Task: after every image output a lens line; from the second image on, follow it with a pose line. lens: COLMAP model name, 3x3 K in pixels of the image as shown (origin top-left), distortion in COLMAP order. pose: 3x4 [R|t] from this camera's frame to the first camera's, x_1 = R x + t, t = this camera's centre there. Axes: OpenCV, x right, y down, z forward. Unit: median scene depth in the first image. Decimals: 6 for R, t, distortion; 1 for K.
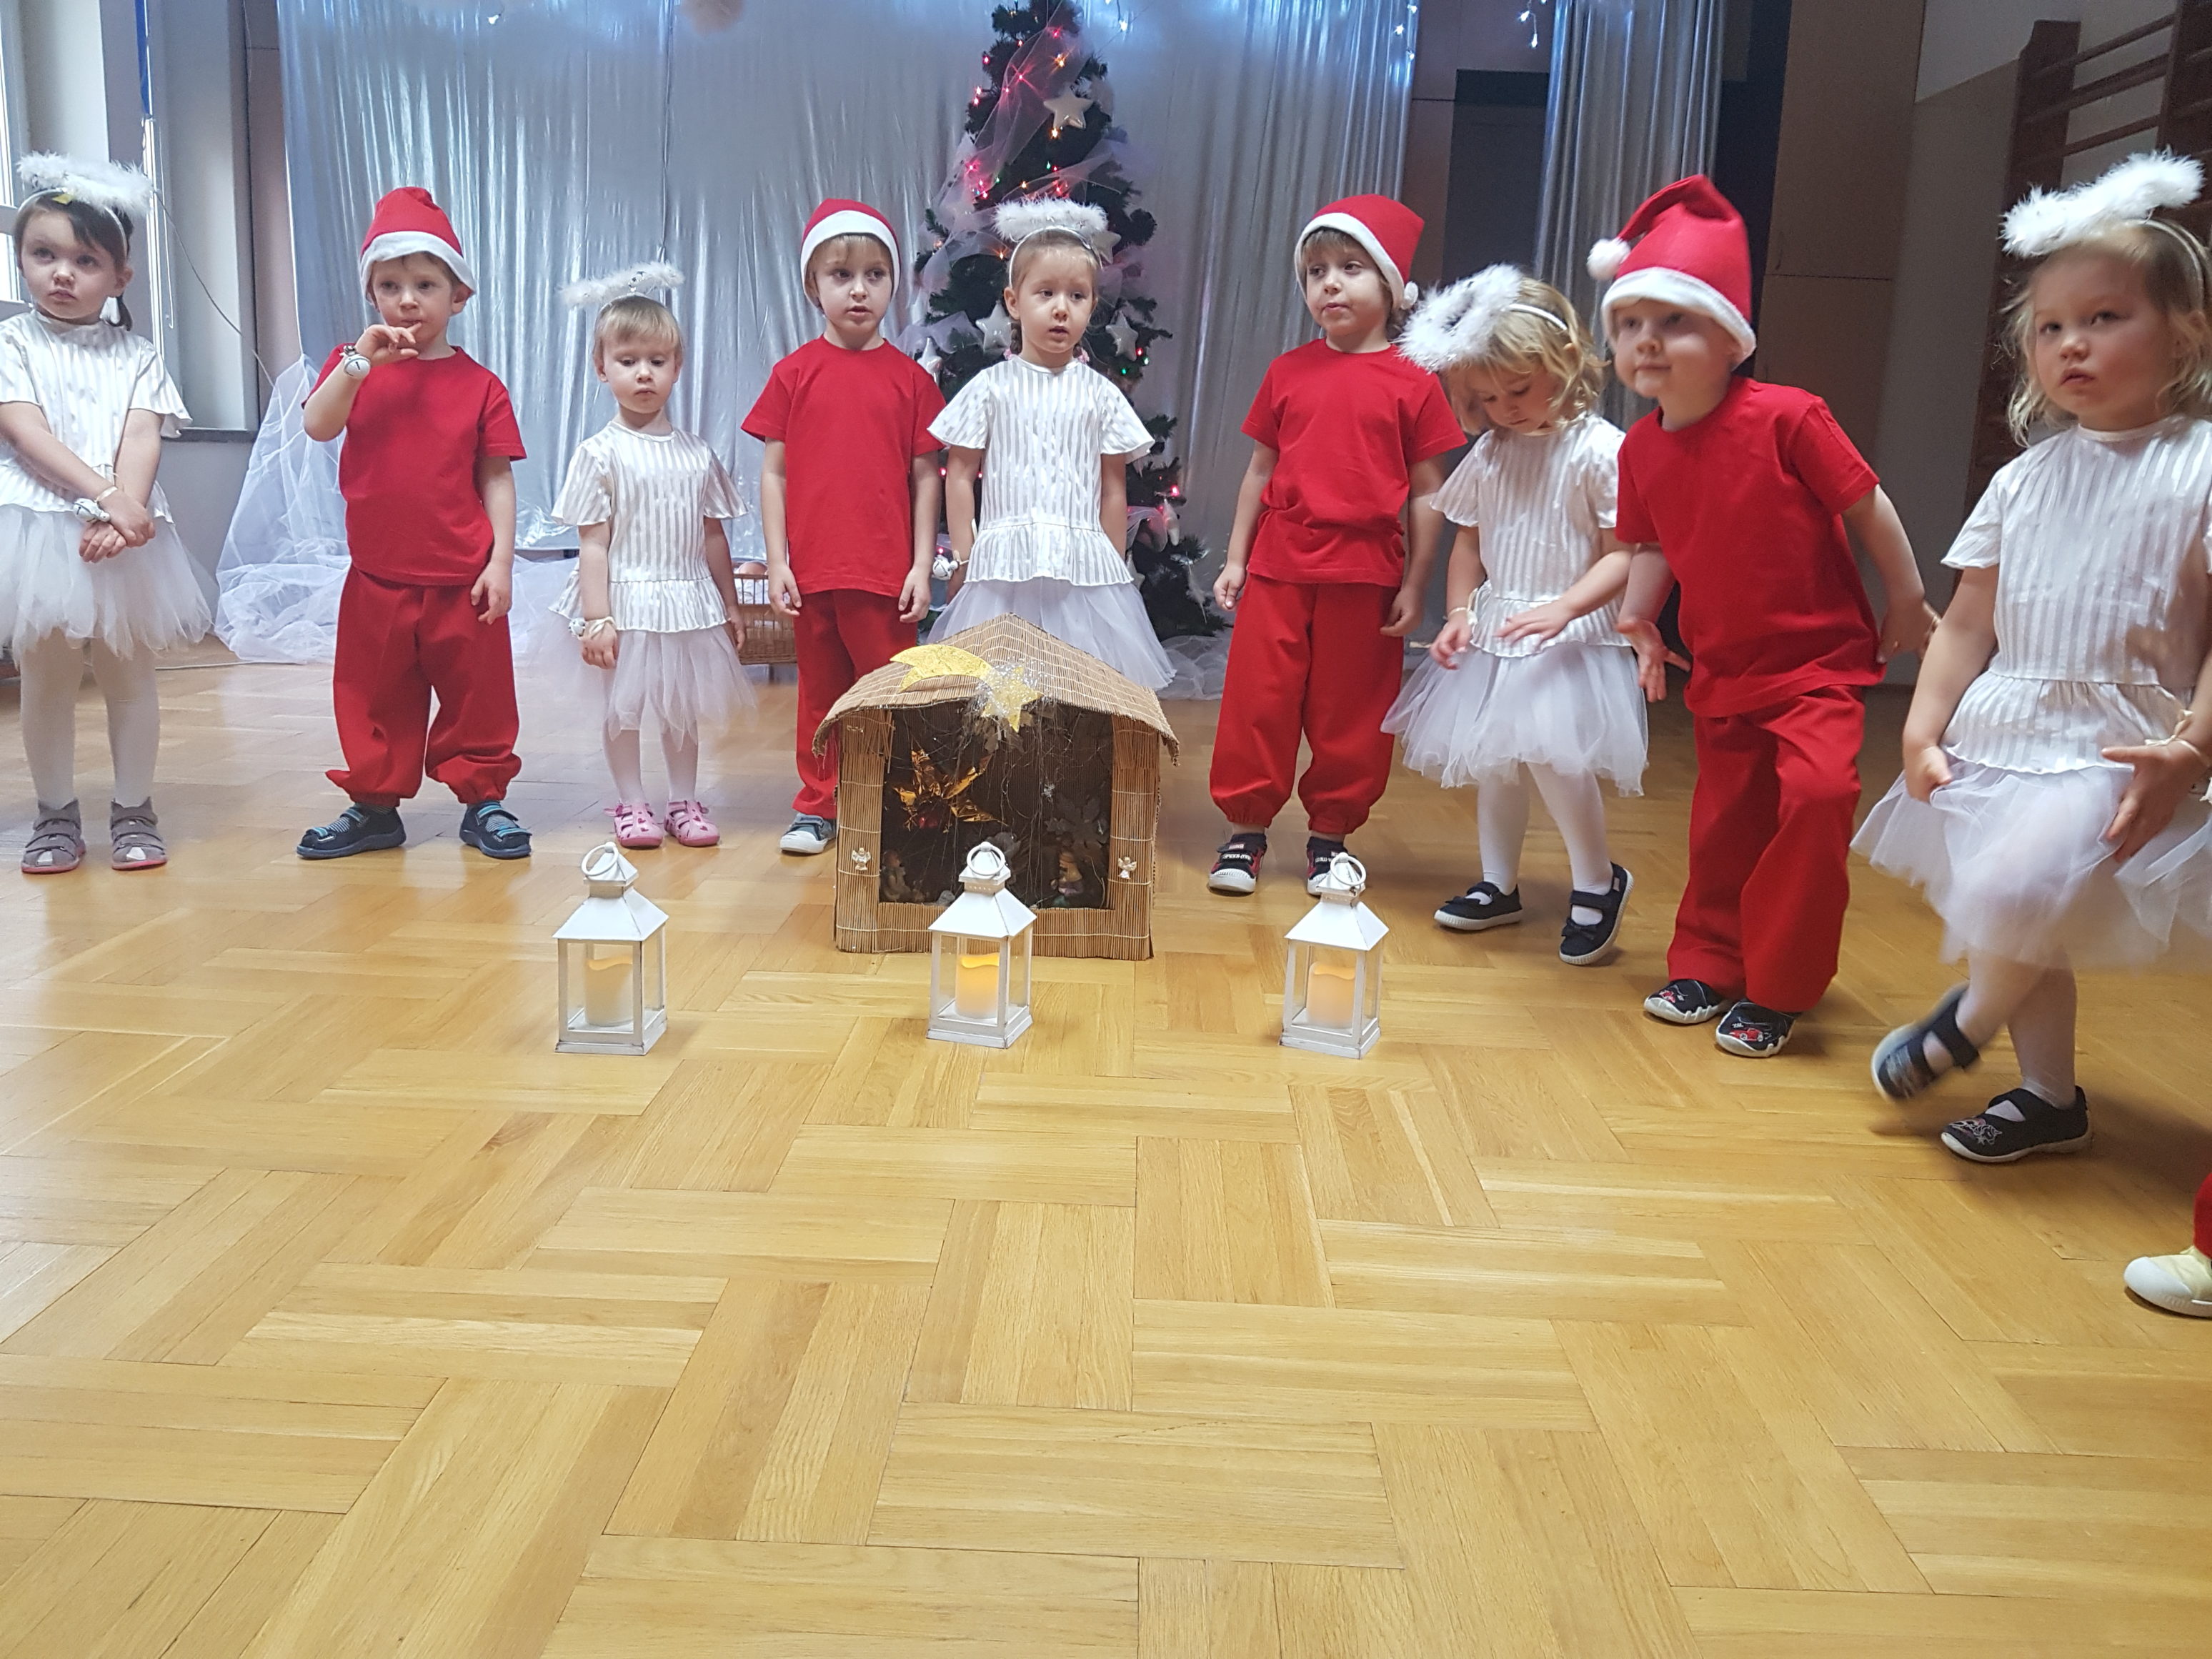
lens RADIAL K [[1763.9, 0, 1105.4], [0, 1763.9, 748.4], [0, 0, 1]] dist [0.090793, -0.143723]
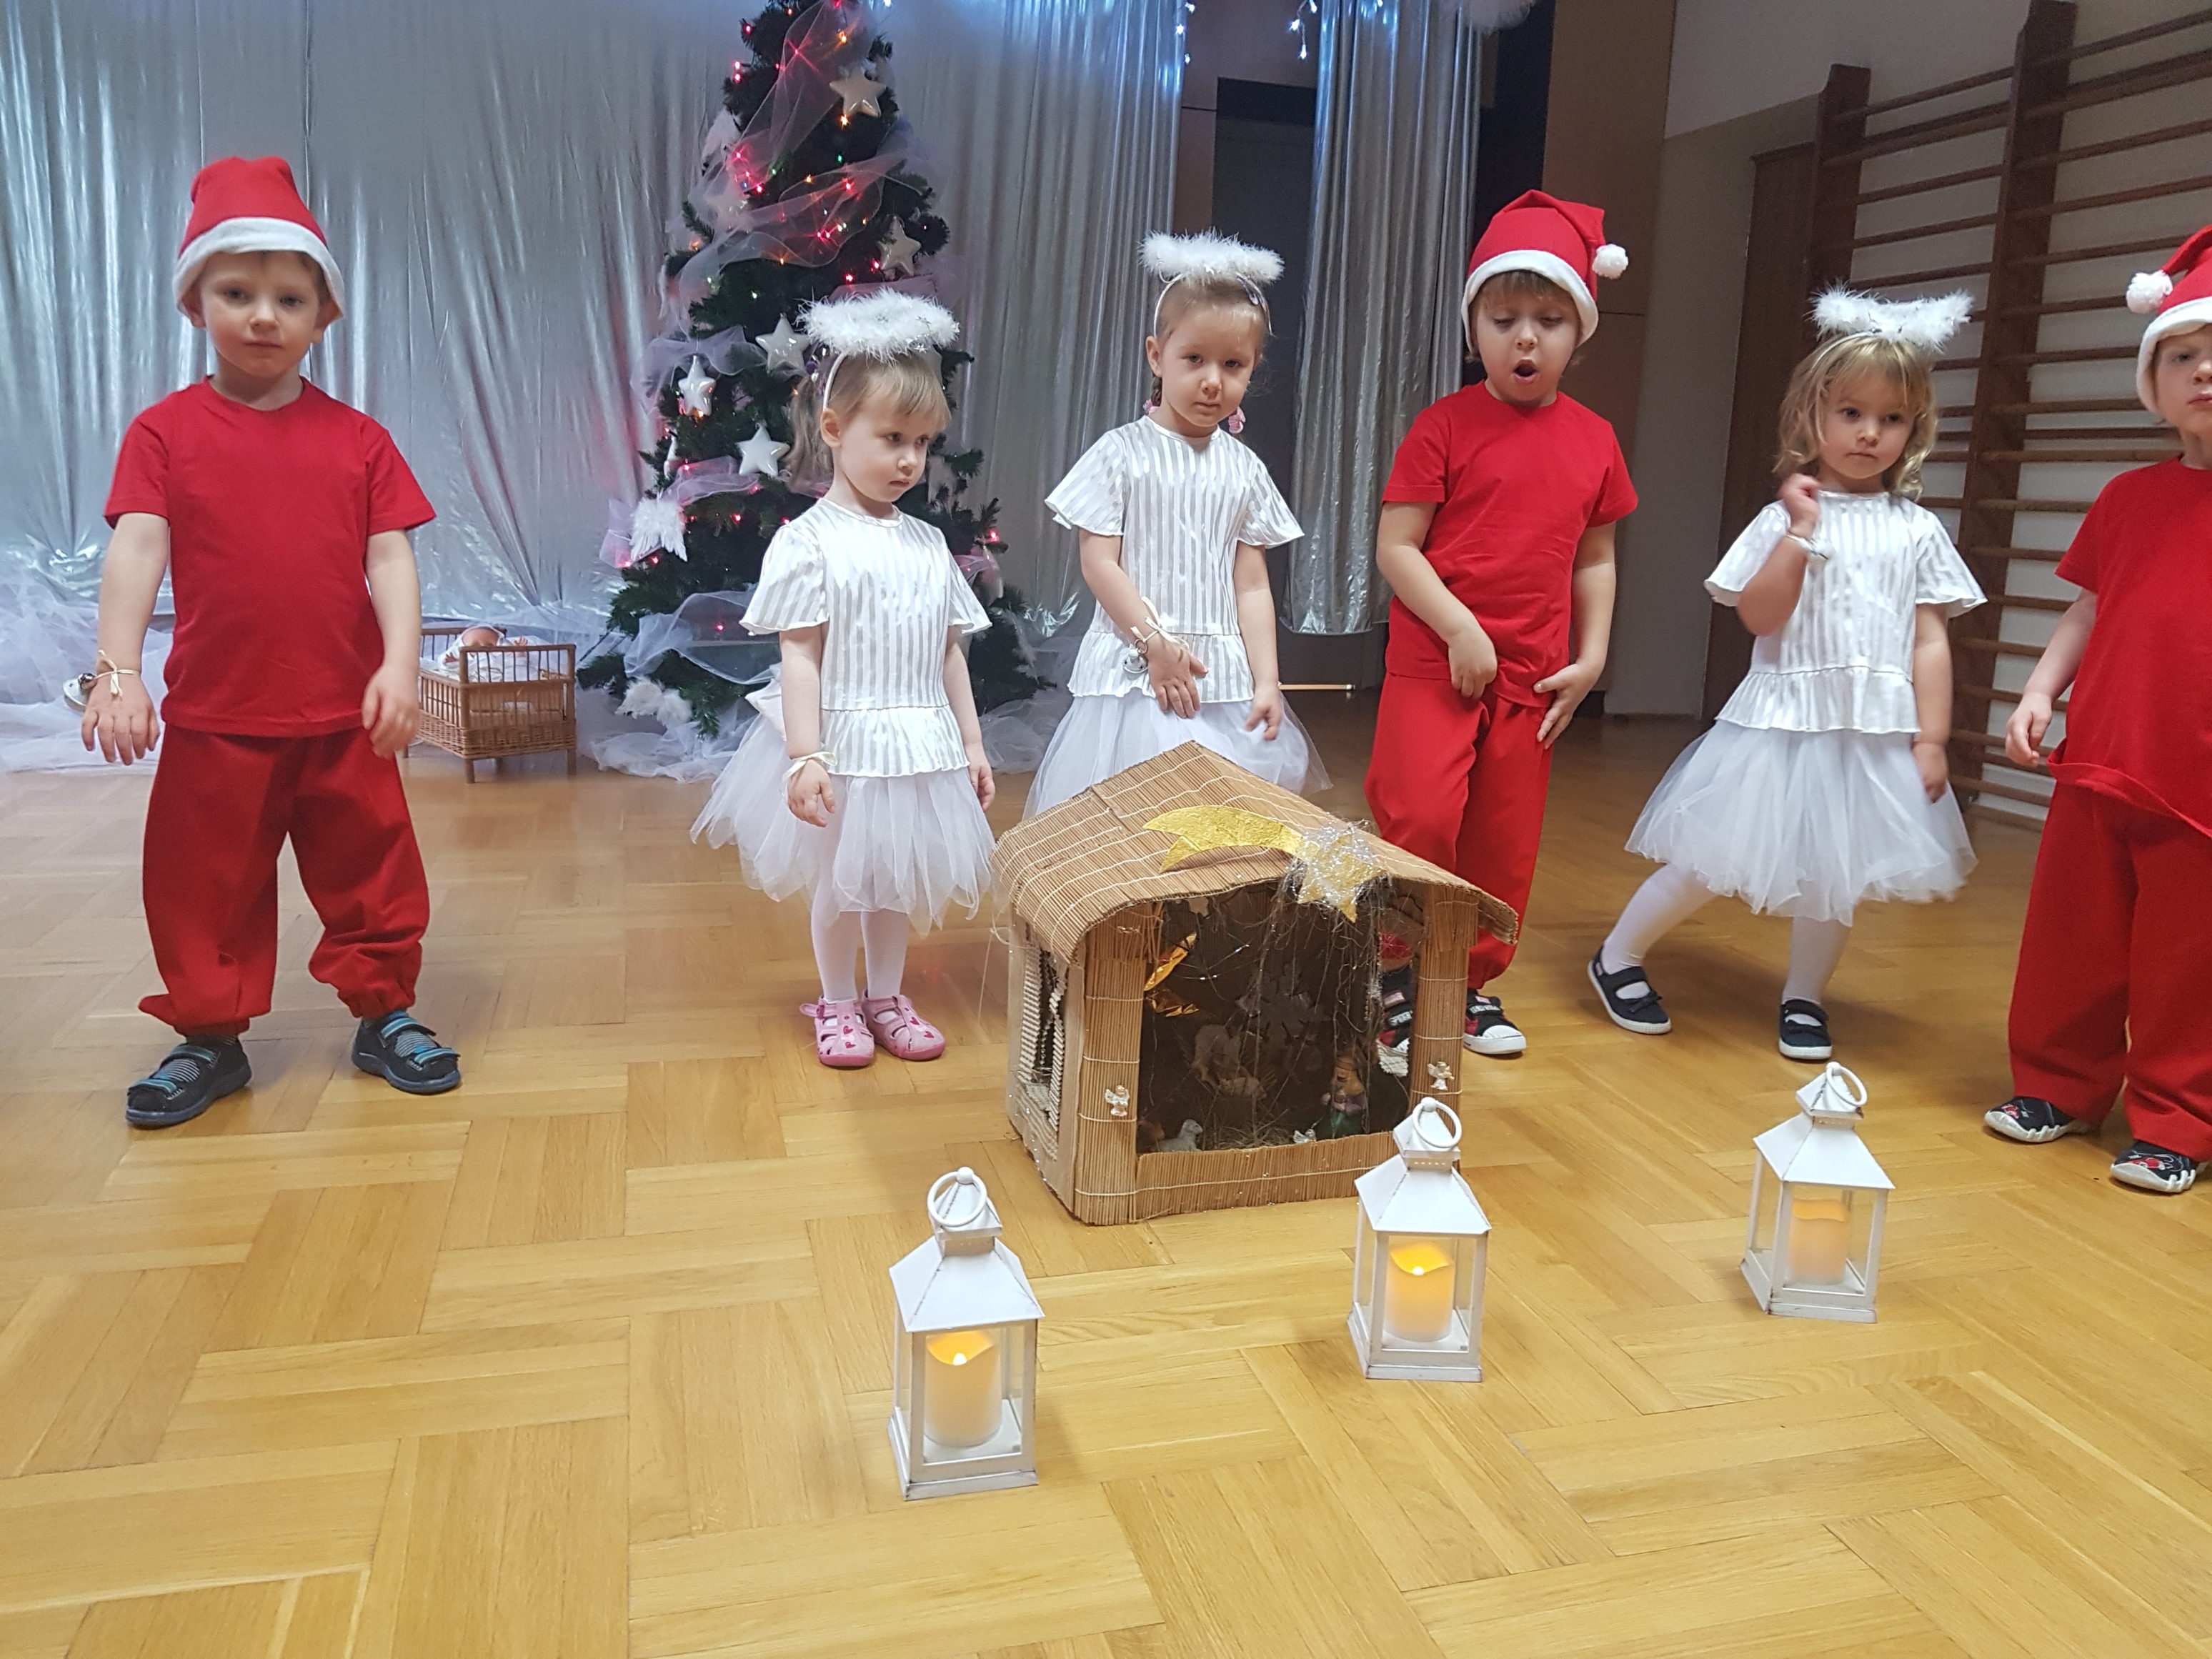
lens RADIAL K [[1731.3, 0, 1113.4], [0, 1731.3, 779.8], [0, 0, 1]] dist [0.087135, -0.155813]
pose [[0.953810, -0.055581, 0.295223, -0.279760], [0.049310, 0.998373, 0.028648, -0.074783], [-0.296335, -0.012768, 0.954999, 0.246671]]
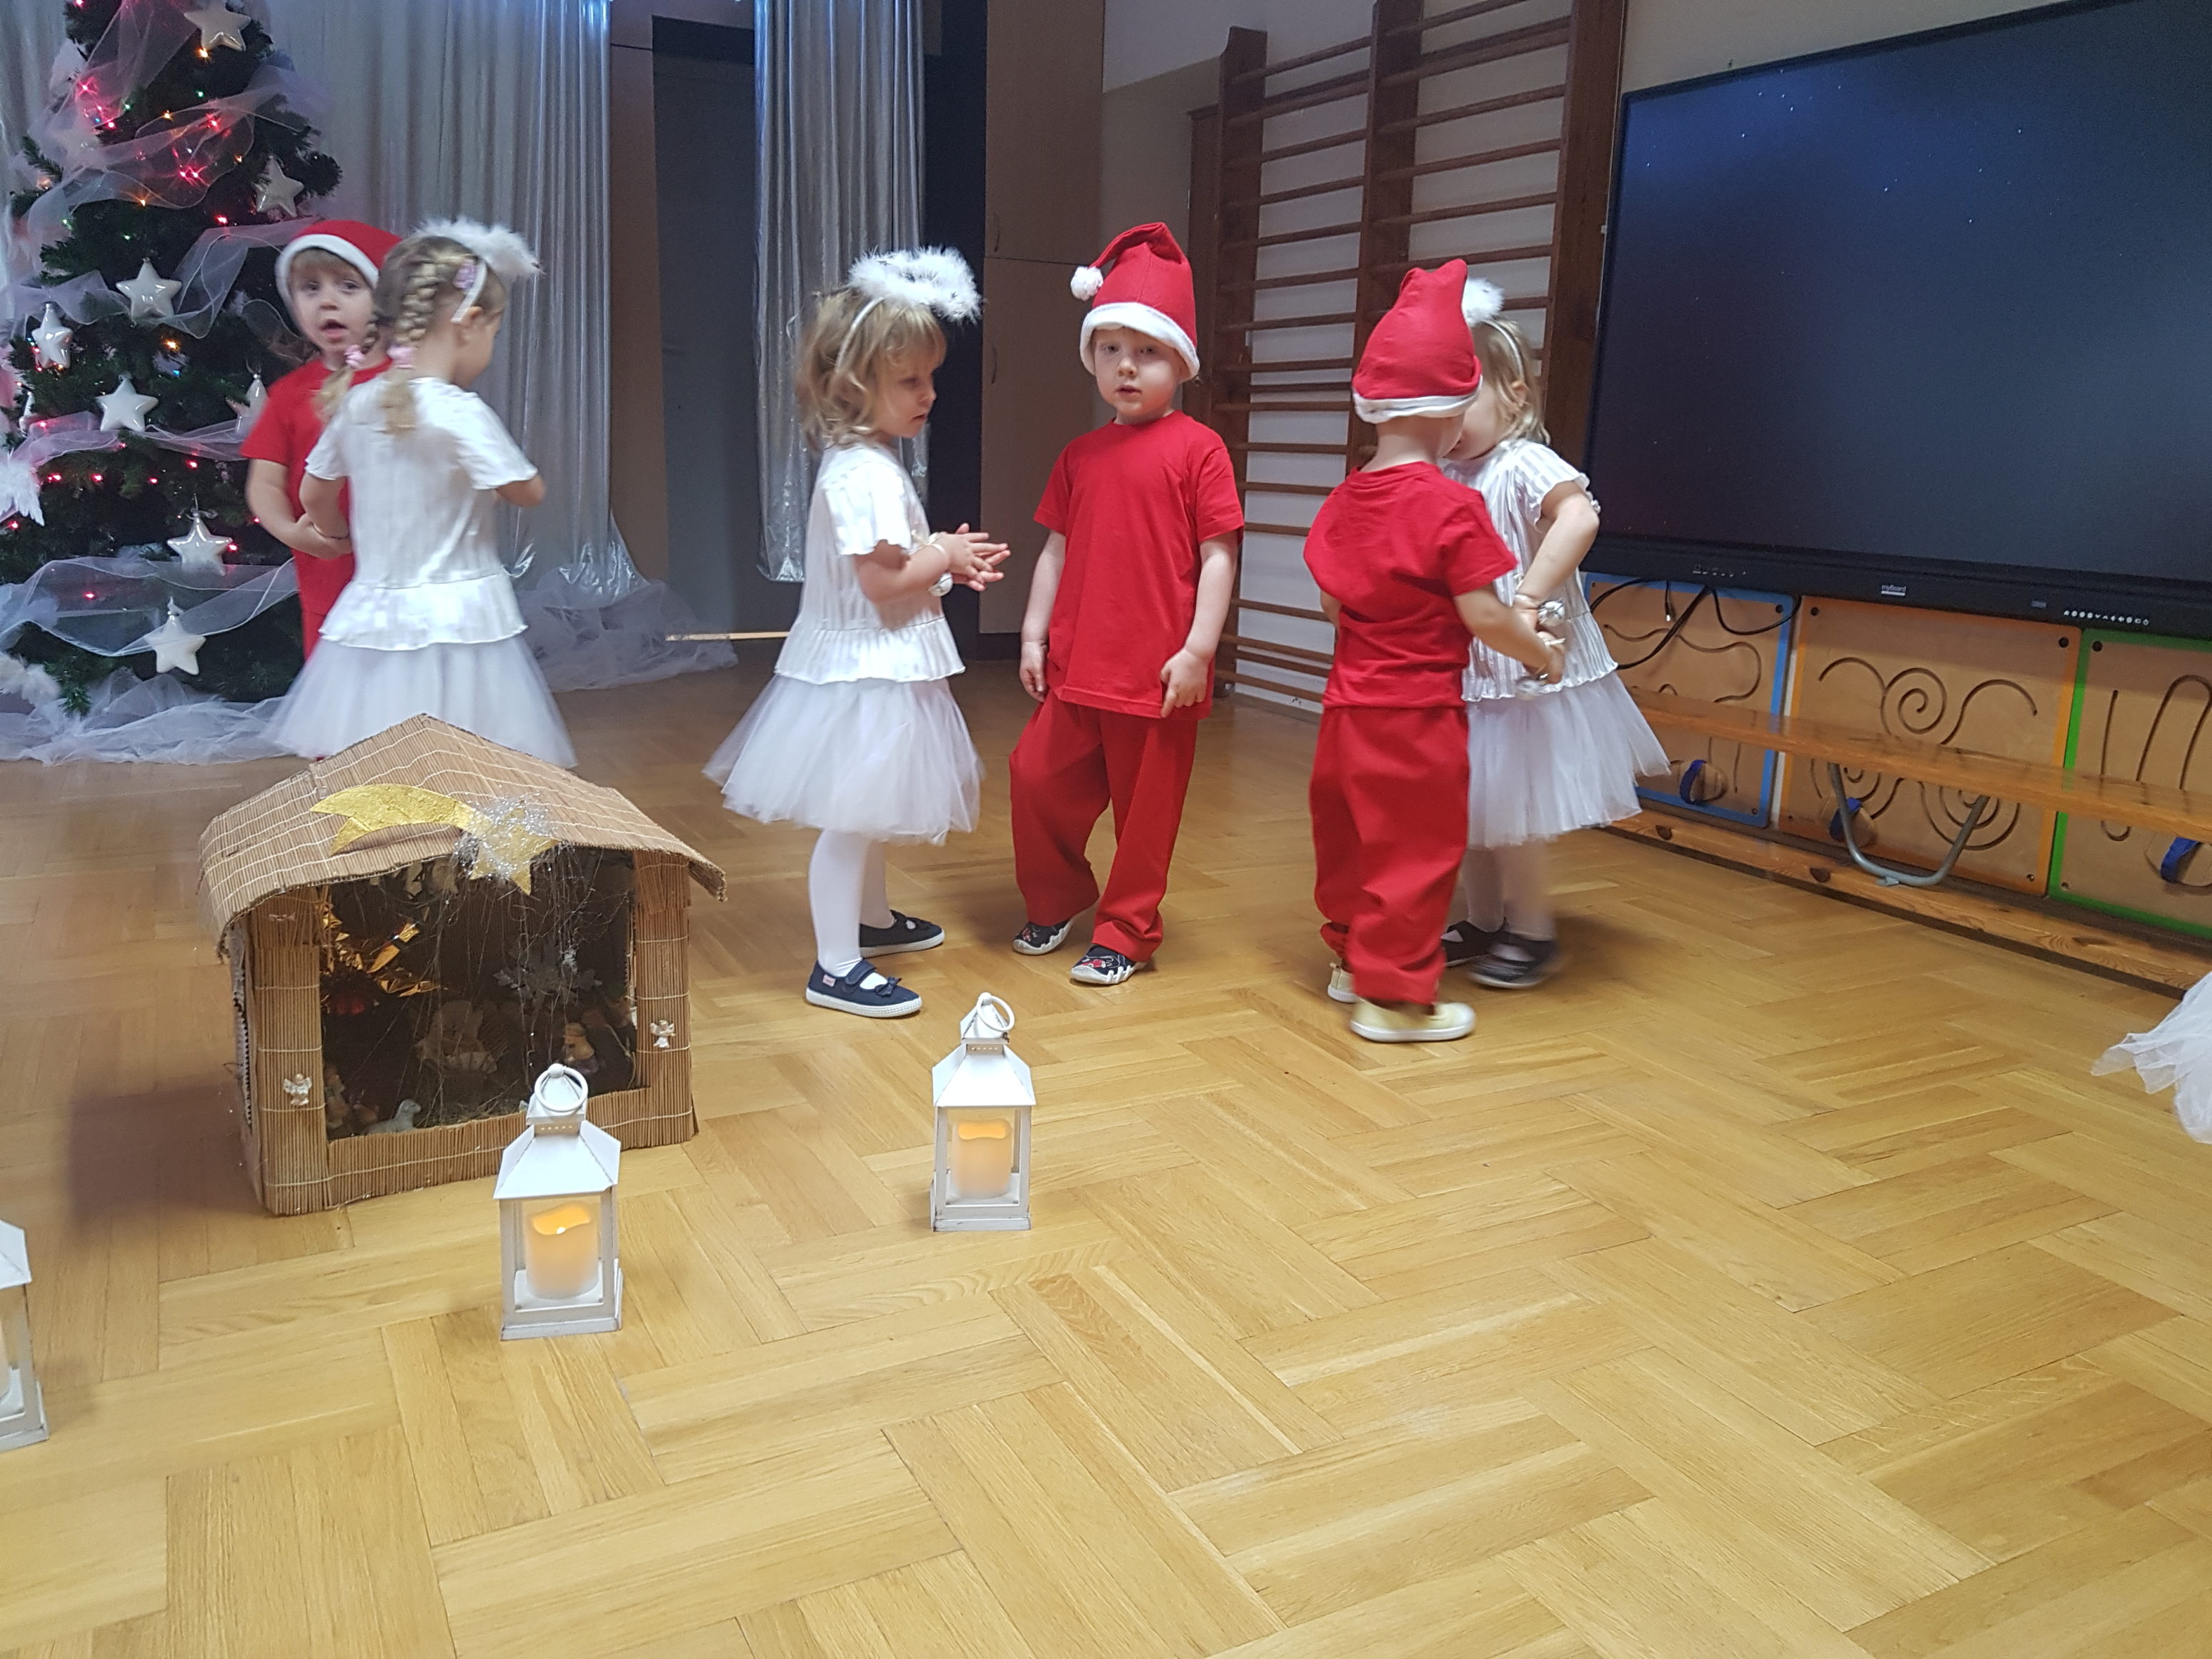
lens RADIAL K [[1735.1, 0, 1098.5], [0, 1735.1, 765.3], [0, 0, 1]] dist [0.069957, -0.133592]
pose [[0.871105, -0.109945, 0.478632, -0.146490], [0.086304, 0.993722, 0.071191, -0.075059], [-0.483455, -0.020707, 0.875124, 0.169621]]
